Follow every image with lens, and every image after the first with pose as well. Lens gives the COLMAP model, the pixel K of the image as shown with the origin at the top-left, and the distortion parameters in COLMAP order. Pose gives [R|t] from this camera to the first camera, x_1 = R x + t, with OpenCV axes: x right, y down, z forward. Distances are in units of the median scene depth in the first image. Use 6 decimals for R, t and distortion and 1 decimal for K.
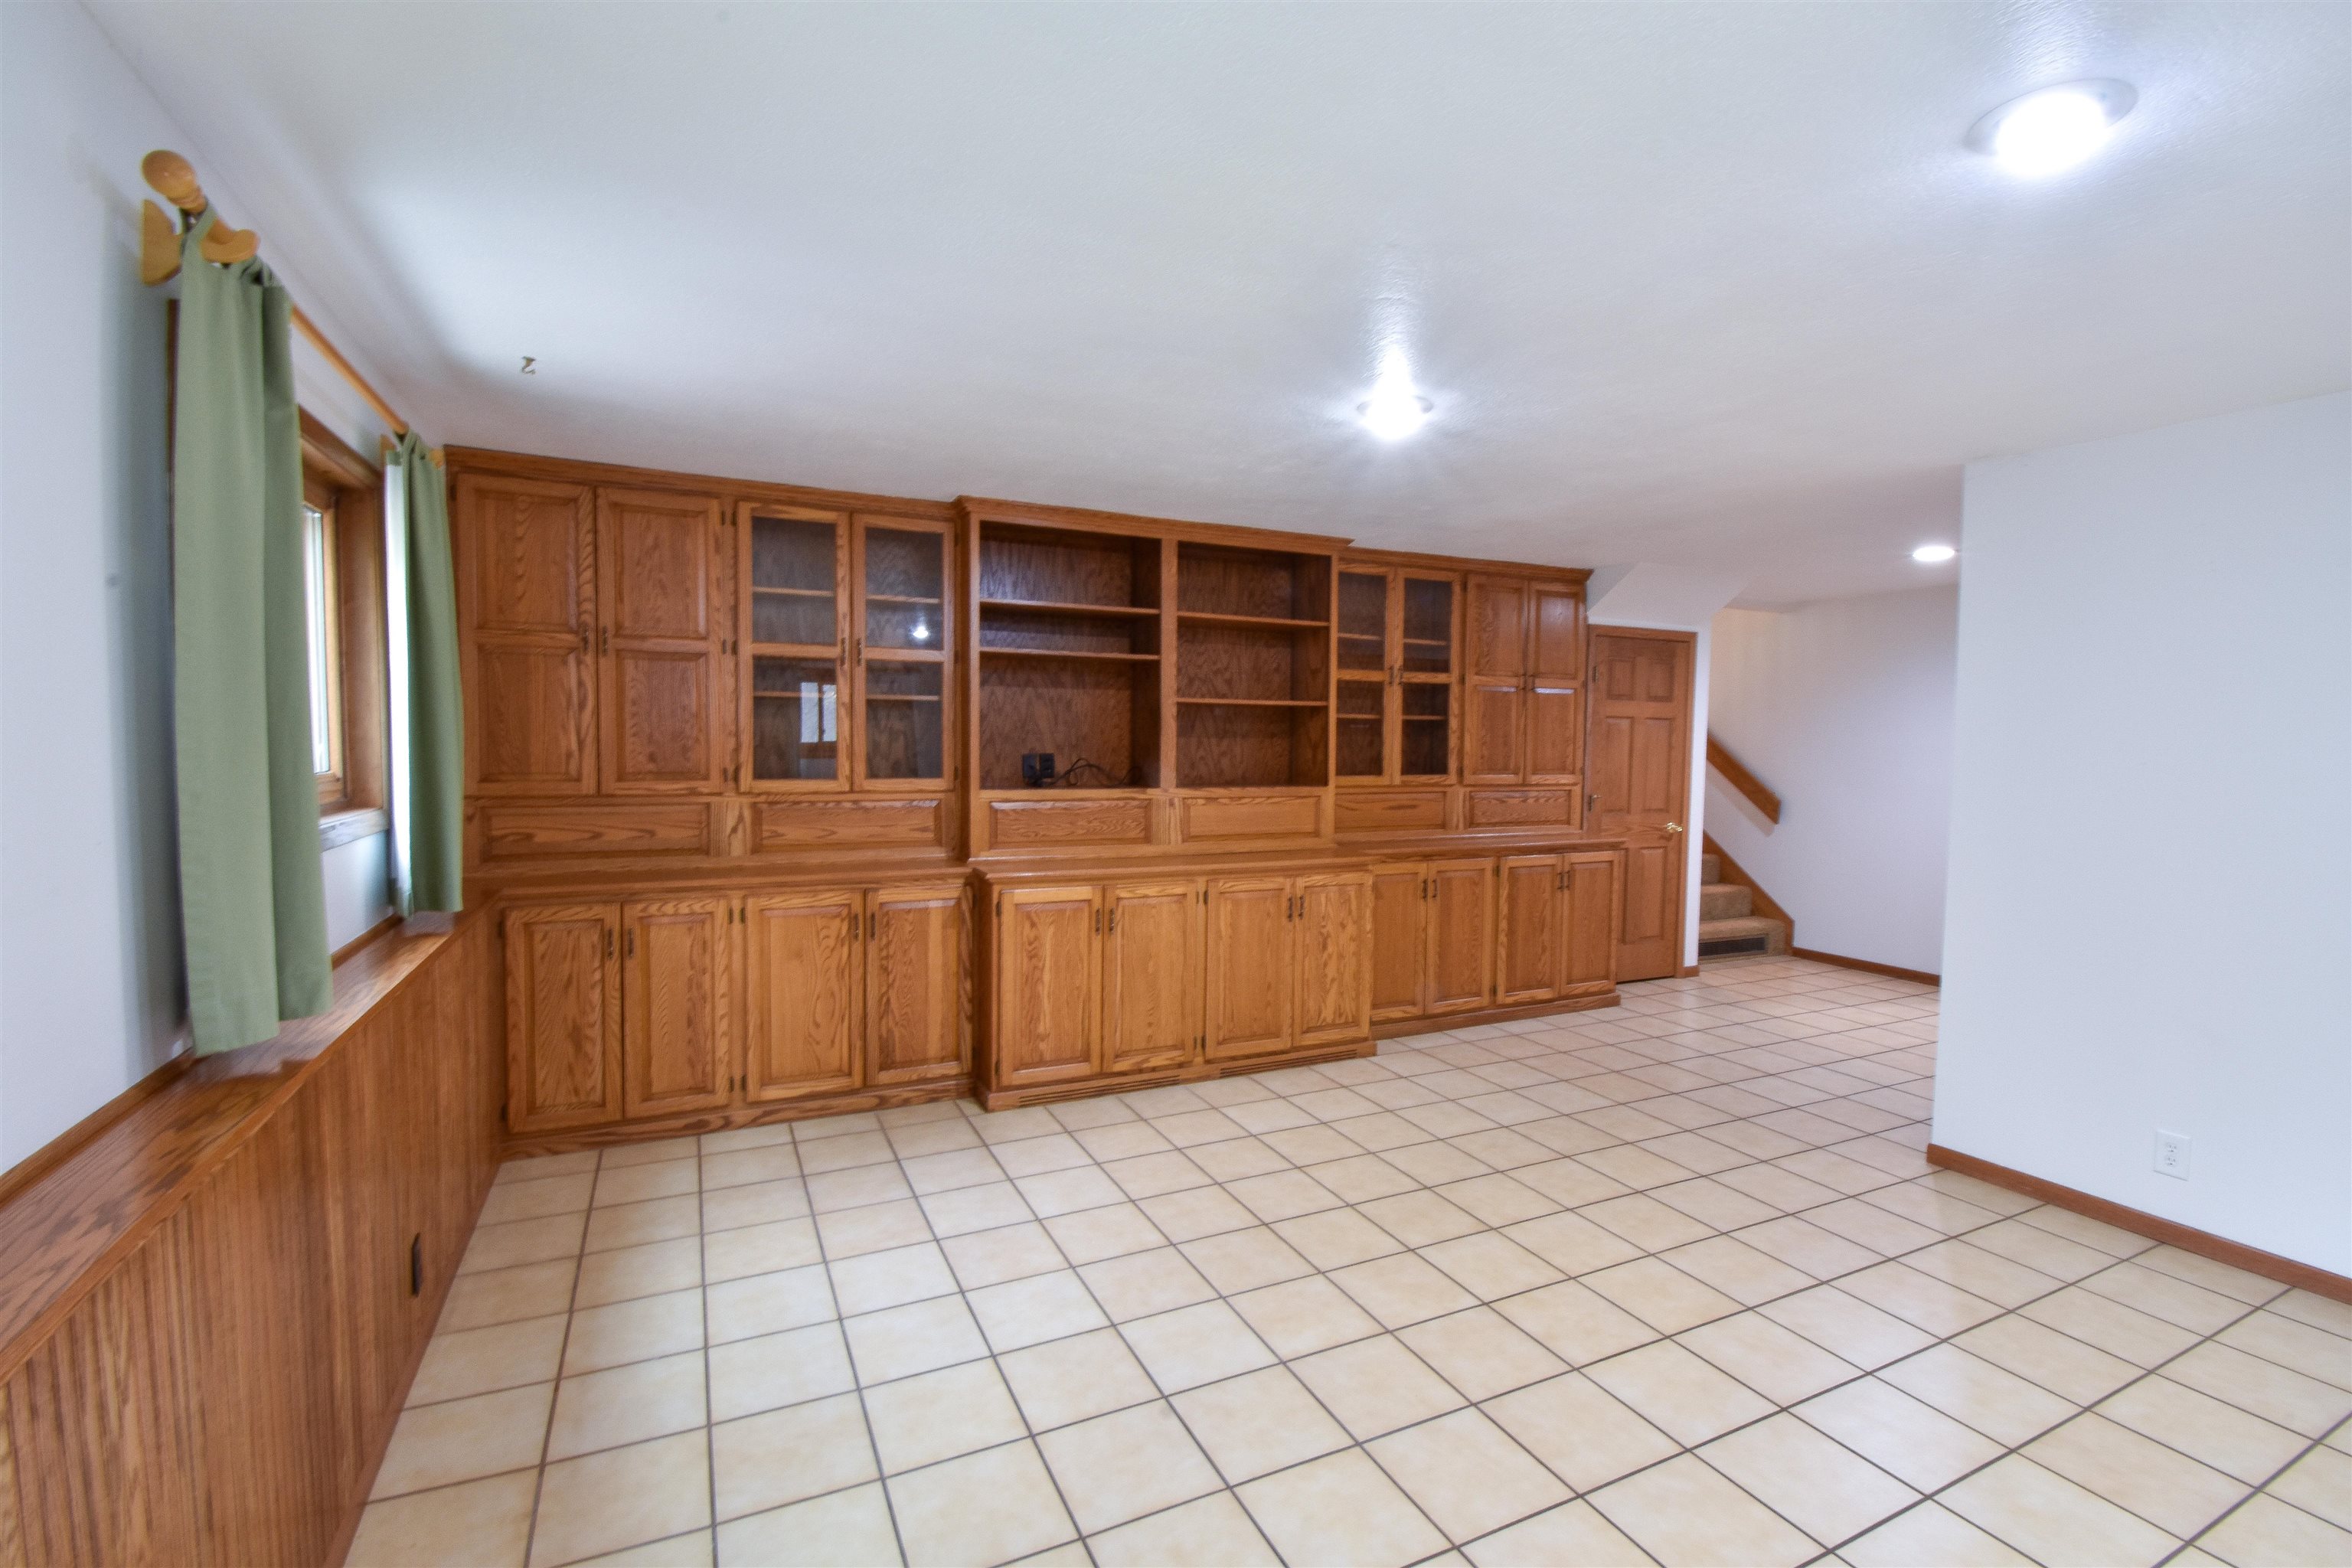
lens RADIAL K [[1034.3, 0, 1182.1], [0, 1034.3, 780.2], [0, 0, 1]] dist [0.015958, -0.024159]
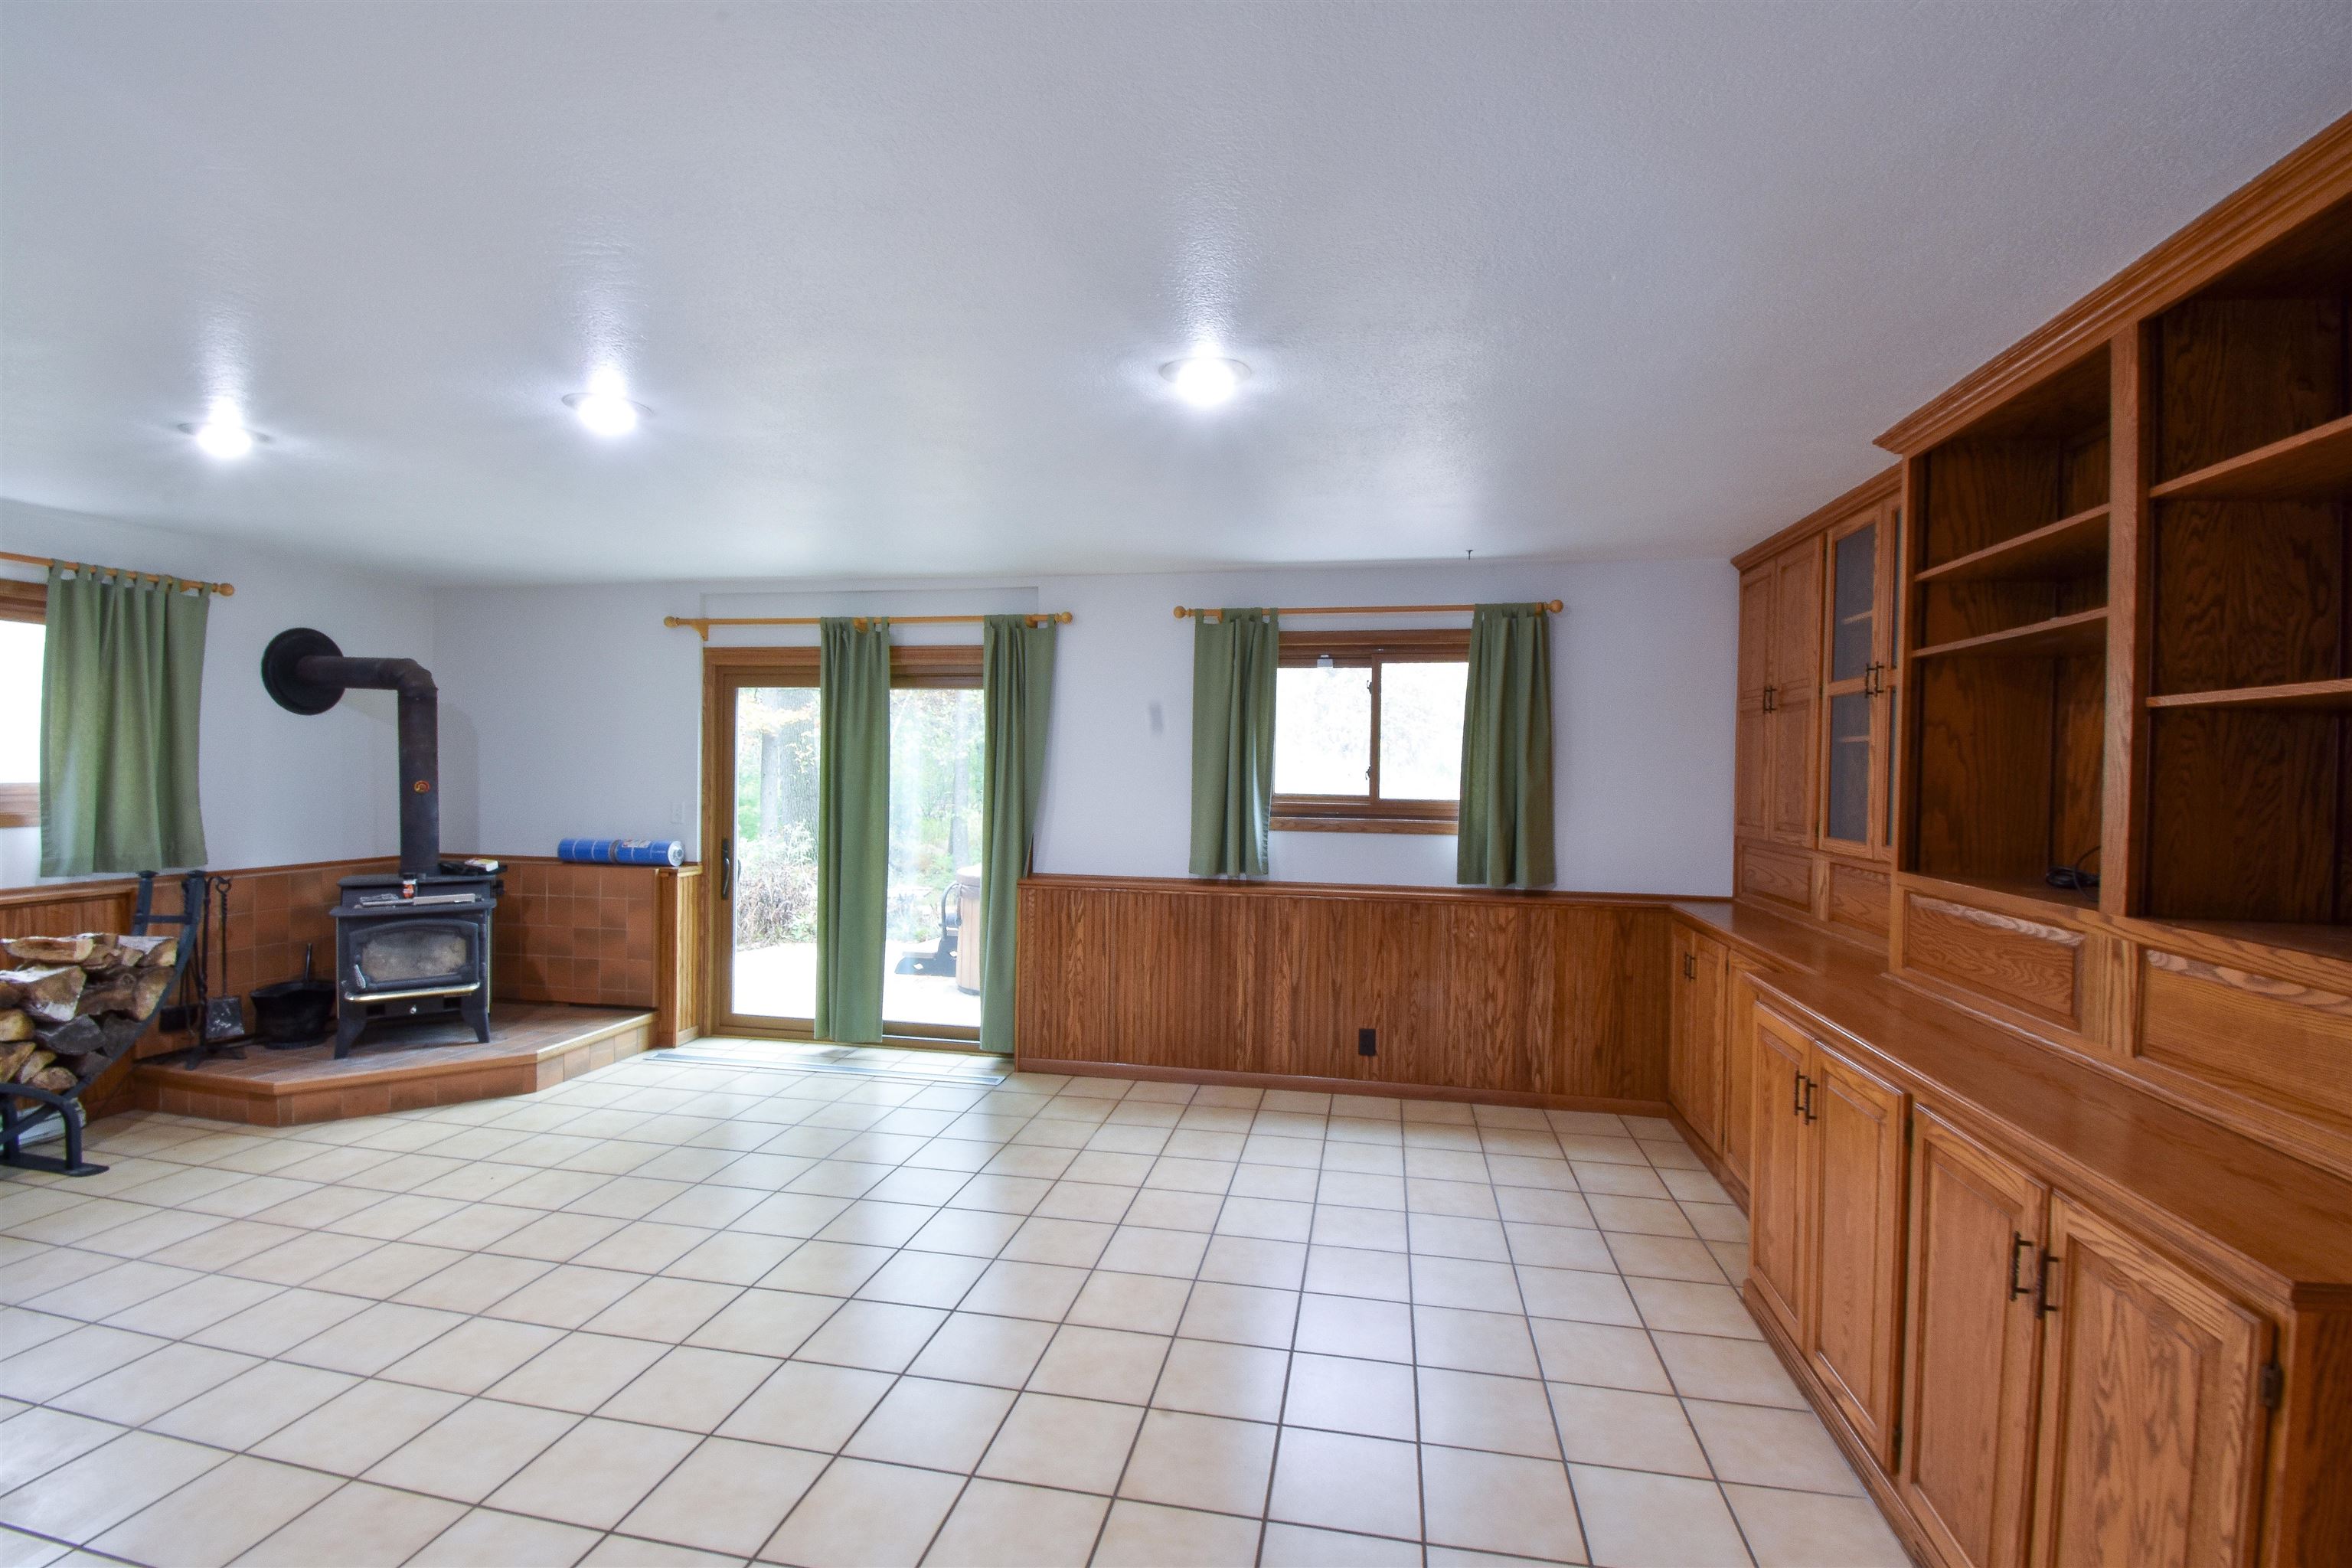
lens RADIAL K [[1034.3, 0, 1182.1], [0, 1034.3, 780.2], [0, 0, 1]] dist [0.015958, -0.024159]
pose [[-0.595917, -0.011561, -0.802963, 0.797222], [-0.057518, 0.997943, 0.028319, -0.053979], [0.800983, 0.063061, -0.595356, 1.366595]]
